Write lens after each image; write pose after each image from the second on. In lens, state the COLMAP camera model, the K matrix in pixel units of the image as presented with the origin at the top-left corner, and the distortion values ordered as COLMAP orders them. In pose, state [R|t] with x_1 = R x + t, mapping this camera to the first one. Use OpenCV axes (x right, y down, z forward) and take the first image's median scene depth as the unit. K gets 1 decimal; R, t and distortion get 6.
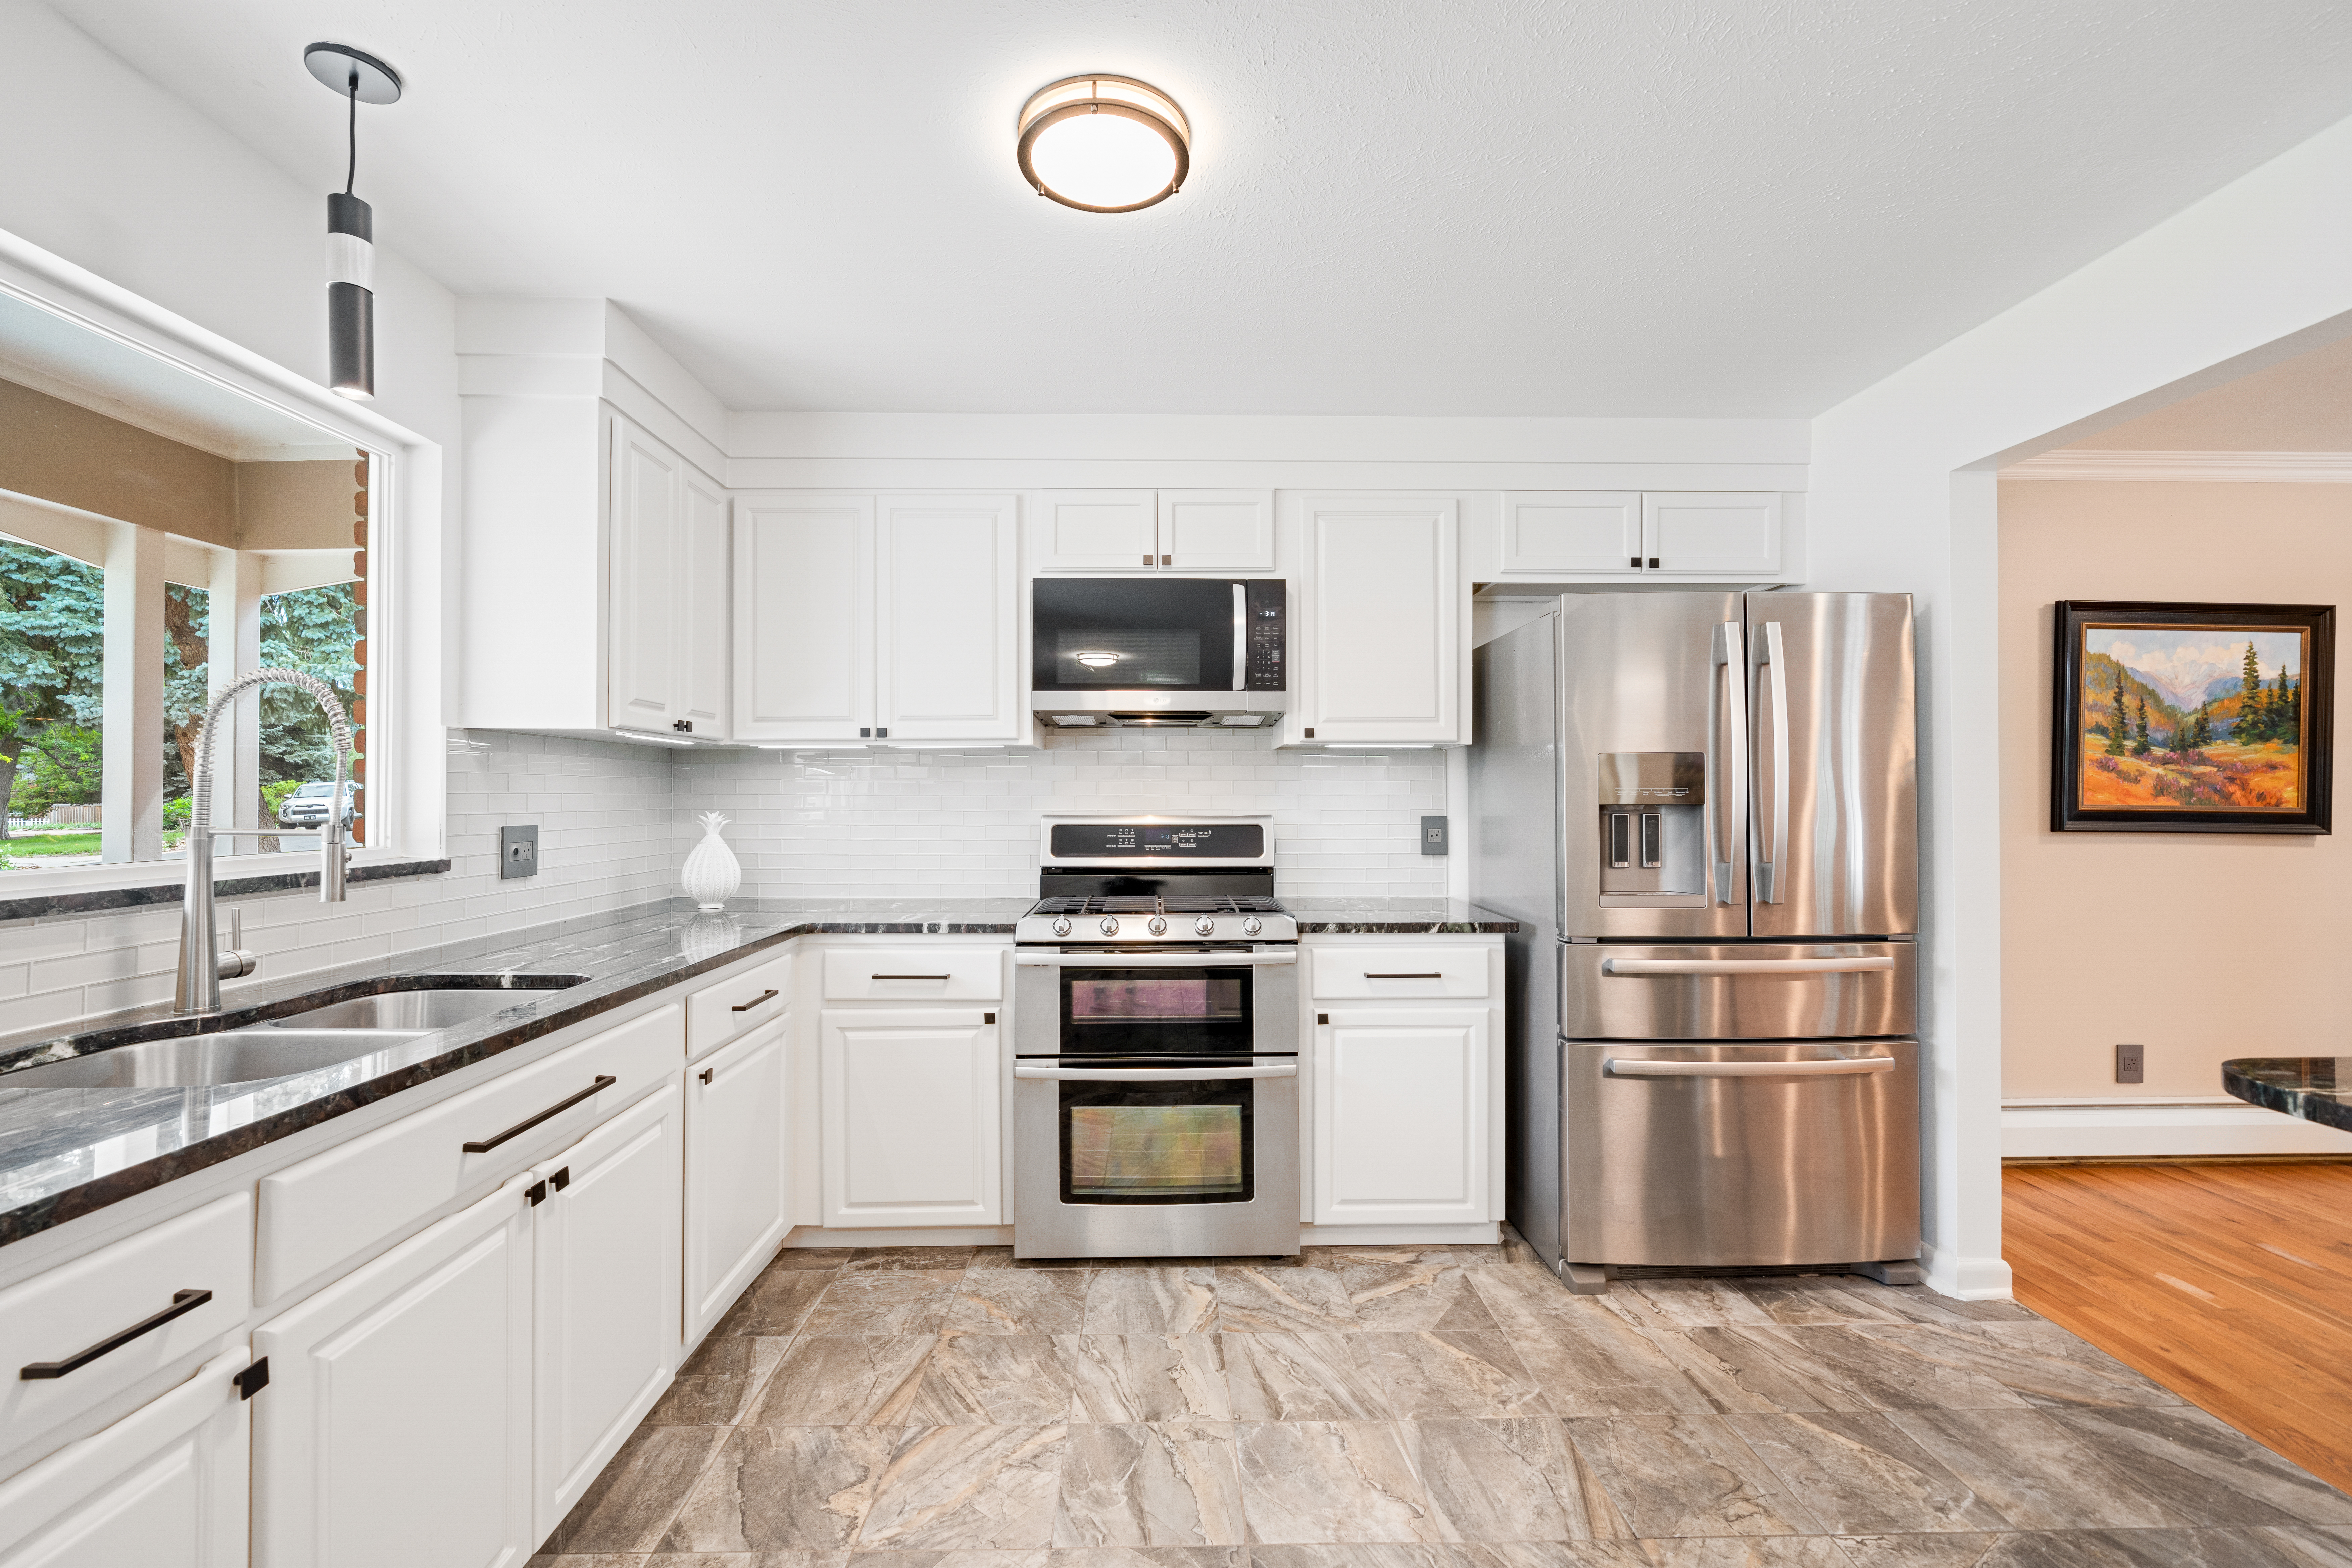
lens RADIAL K [[991.5, 0, 1177.3], [0, 991.5, 790.8], [0, 0, 1]] dist [-0.000927, -0.000256]
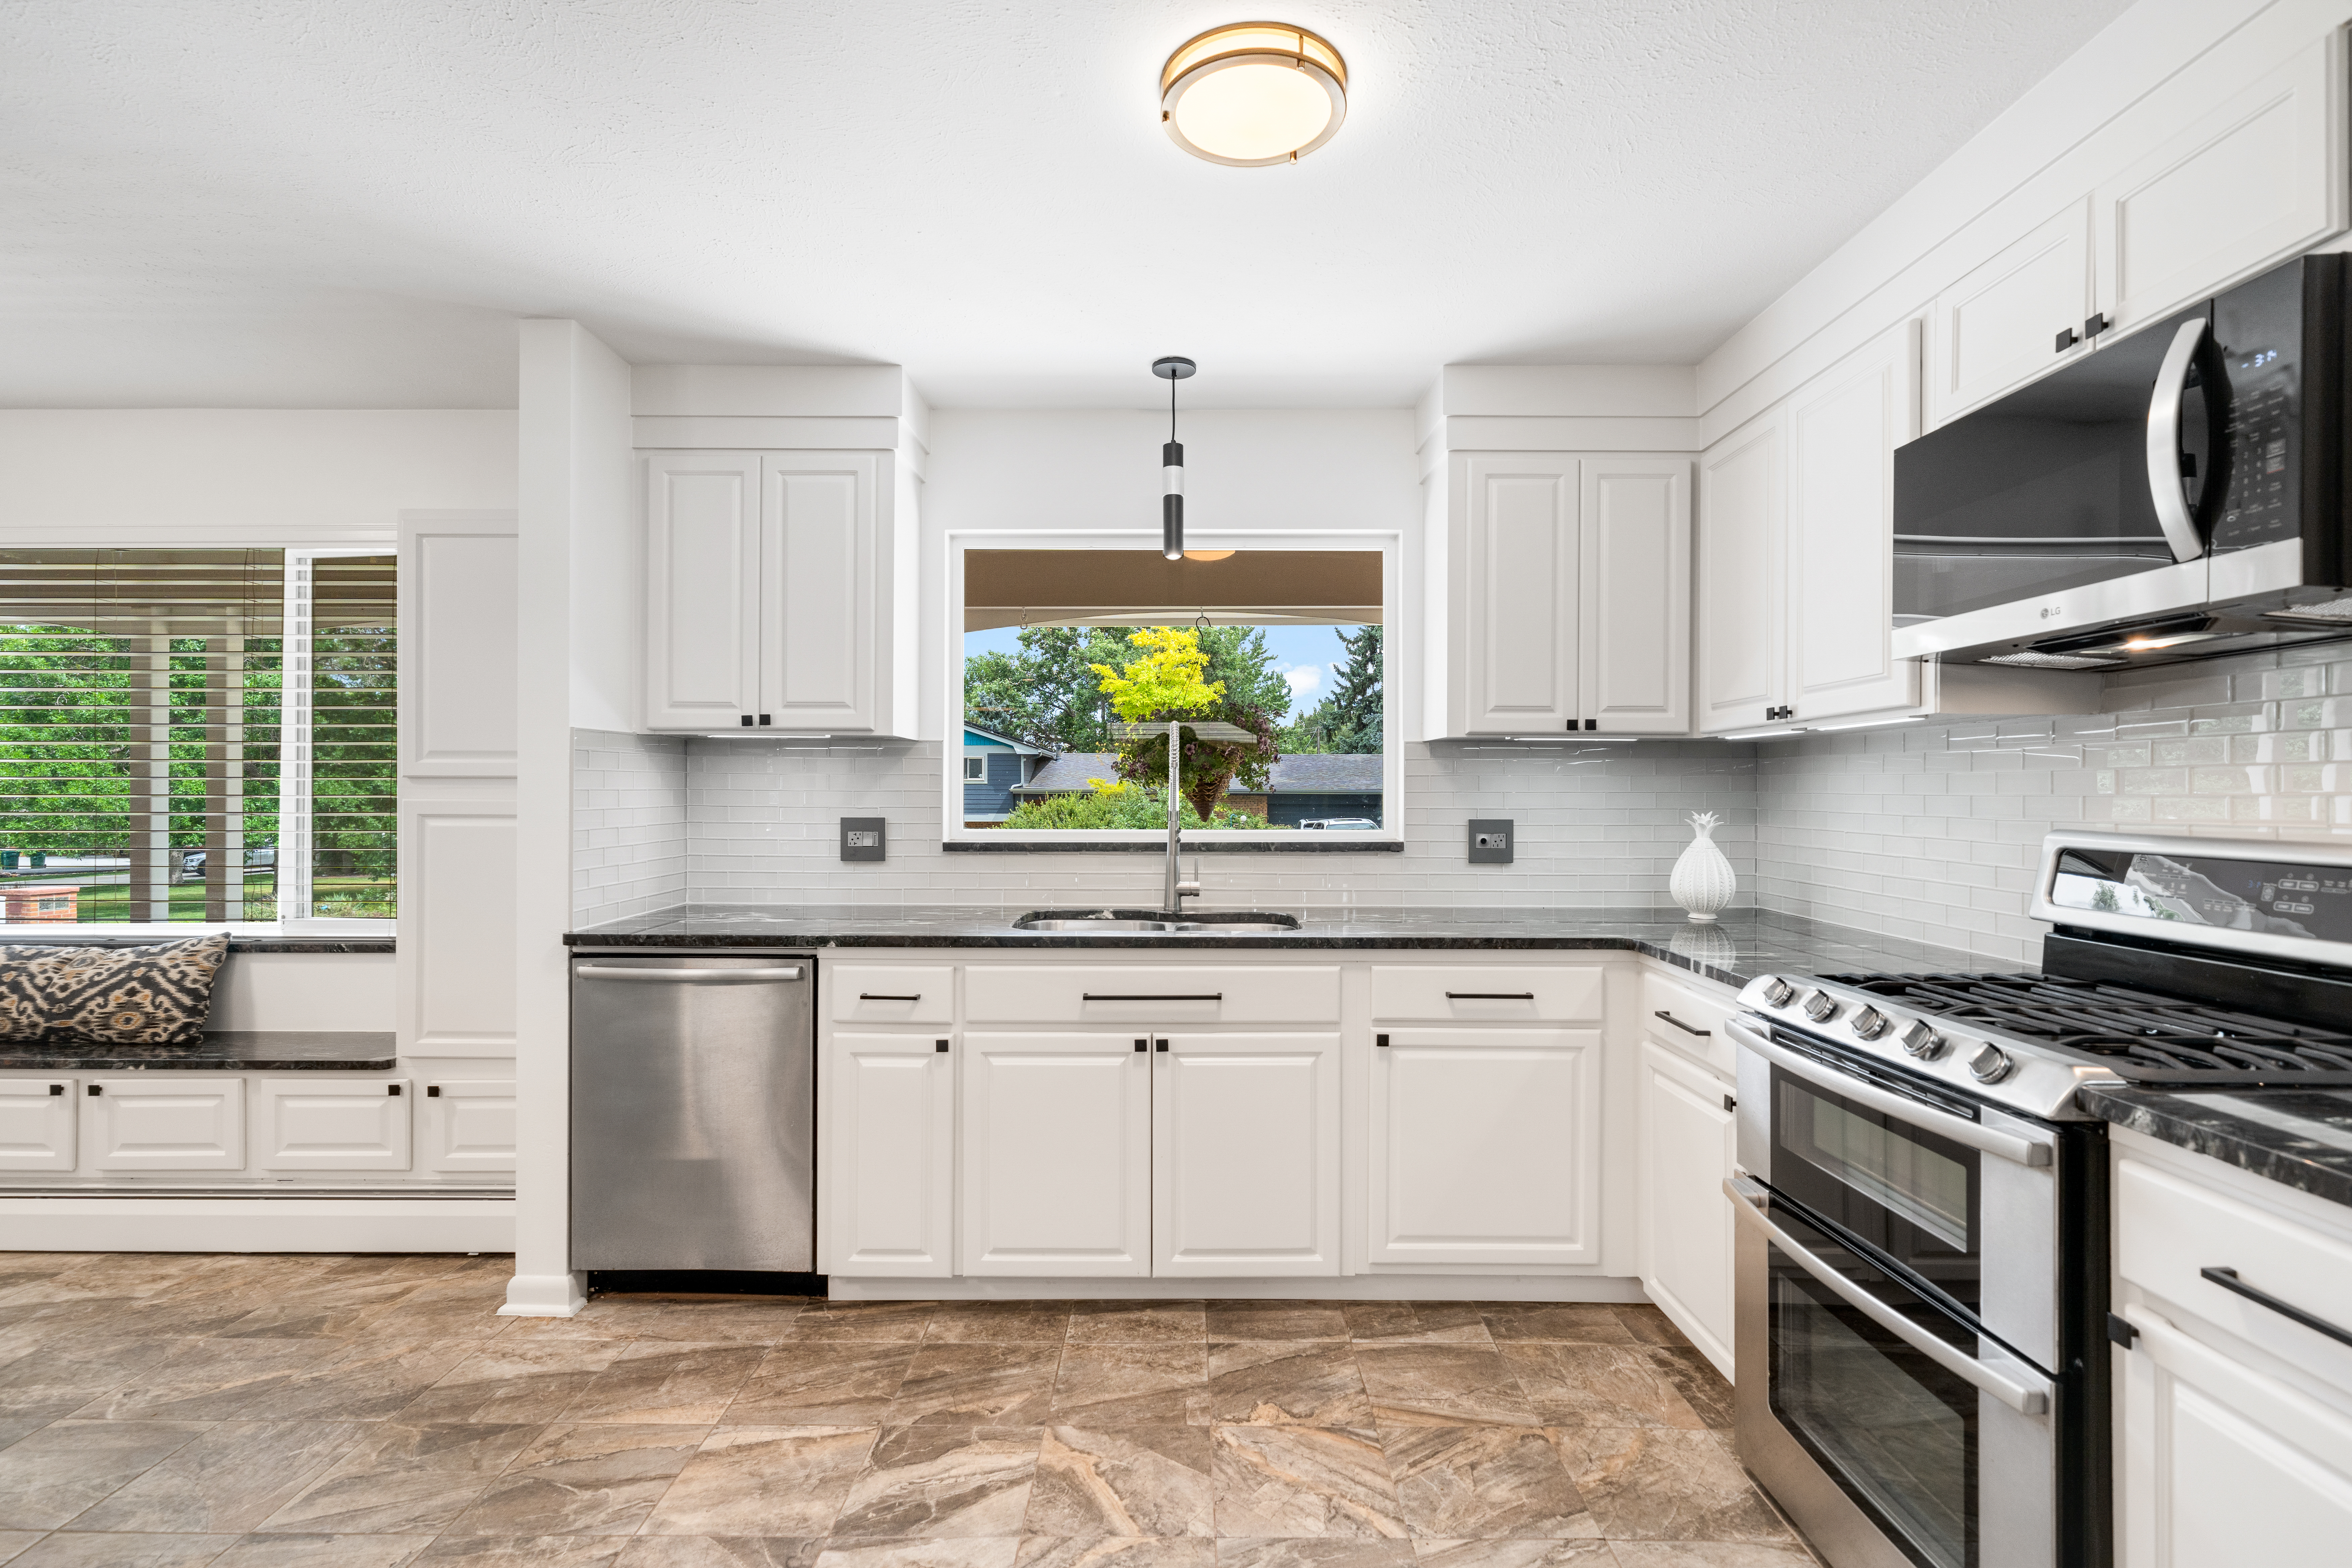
lens RADIAL K [[1104.3, 0, 1169.1], [0, 1104.3, 785.4], [0, 0, 1]] dist [0.002233, -0.000280]
pose [[-0.027293, -0.005681, -0.999611, 0.628015], [0.005880, 0.999966, -0.005844, -0.000351], [0.999610, -0.006037, -0.027259, 0.612281]]
